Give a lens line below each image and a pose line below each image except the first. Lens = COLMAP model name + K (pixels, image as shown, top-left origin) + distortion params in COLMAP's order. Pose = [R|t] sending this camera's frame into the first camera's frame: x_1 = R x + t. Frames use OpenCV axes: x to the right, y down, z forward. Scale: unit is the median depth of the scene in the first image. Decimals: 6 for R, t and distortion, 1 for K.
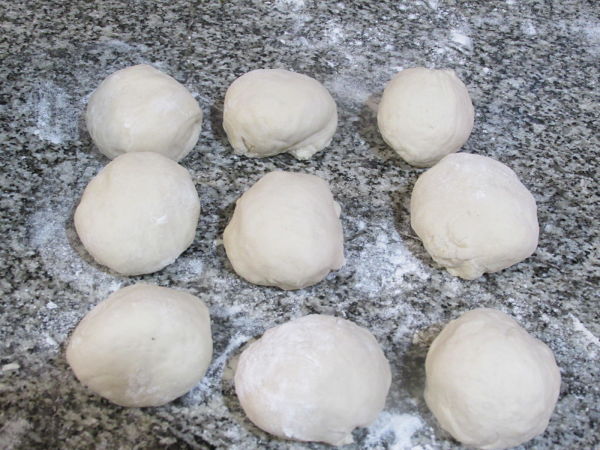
lens RADIAL K [[880.9, 0, 299.4], [0, 880.9, 226.3], [0, 0, 1]] dist [-0.087754, 0.000000]
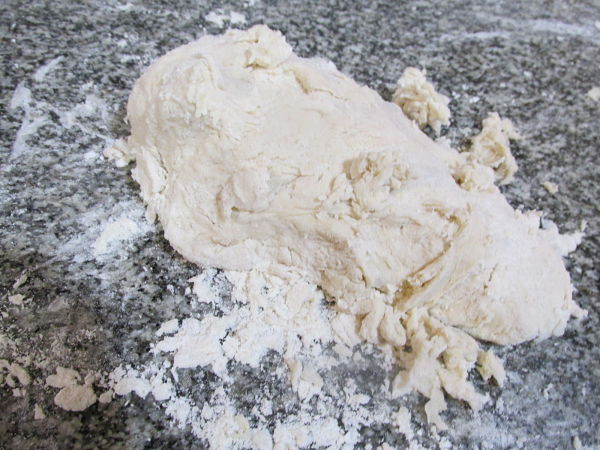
lens RADIAL K [[476.9, 0, 302.3], [0, 476.9, 224.1], [0, 0, 1]] dist [-0.028769, 0.003972]
pose [[0.943163, -0.199251, 0.265976, -0.009855], [0.168330, 0.976495, 0.134616, -0.043575], [-0.286547, -0.082193, 0.954534, 0.437888]]
